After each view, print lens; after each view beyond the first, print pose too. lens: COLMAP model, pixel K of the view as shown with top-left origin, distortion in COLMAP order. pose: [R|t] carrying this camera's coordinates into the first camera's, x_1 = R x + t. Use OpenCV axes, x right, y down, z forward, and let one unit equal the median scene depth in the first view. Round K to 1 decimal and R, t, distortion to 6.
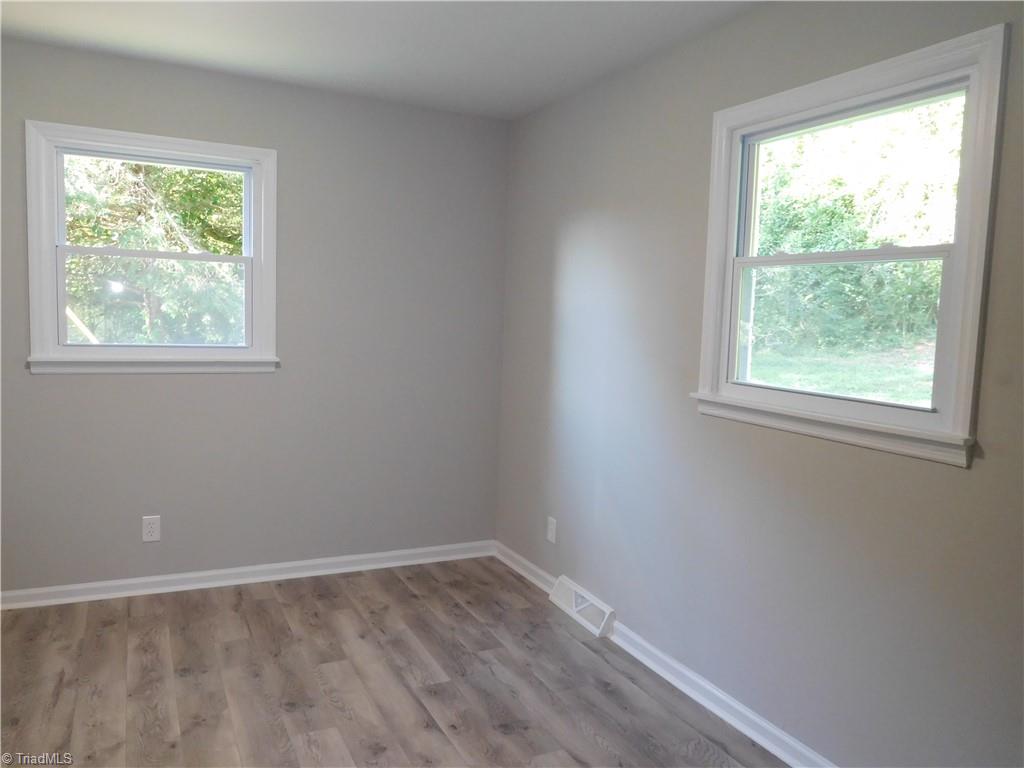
lens RADIAL K [[740.3, 0, 549.7], [0, 740.3, 387.0], [0, 0, 1]] dist [-0.026840, 0.006537]
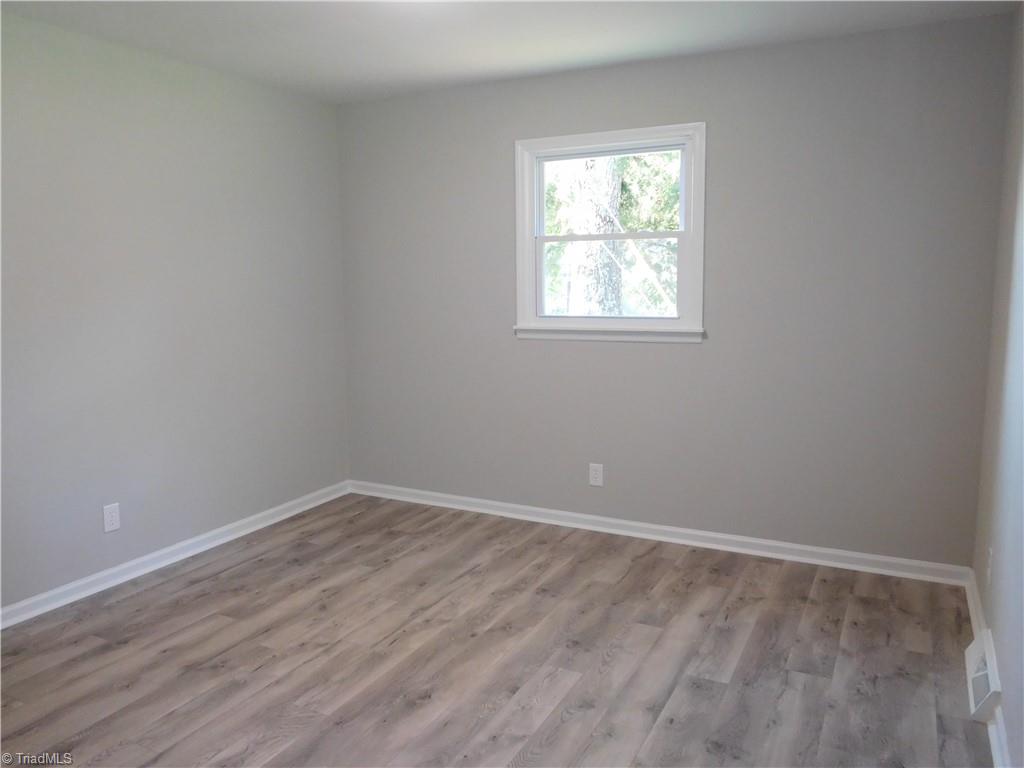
lens RADIAL K [[760.8, 0, 514.2], [0, 760.8, 388.3], [0, 0, 1]] dist [-0.026801, 0.010396]
pose [[0.585862, 0.069930, -0.807388, 0.385871], [-0.046855, 0.997526, 0.052399, -0.000388], [0.809055, 0.007131, 0.587690, 0.209657]]
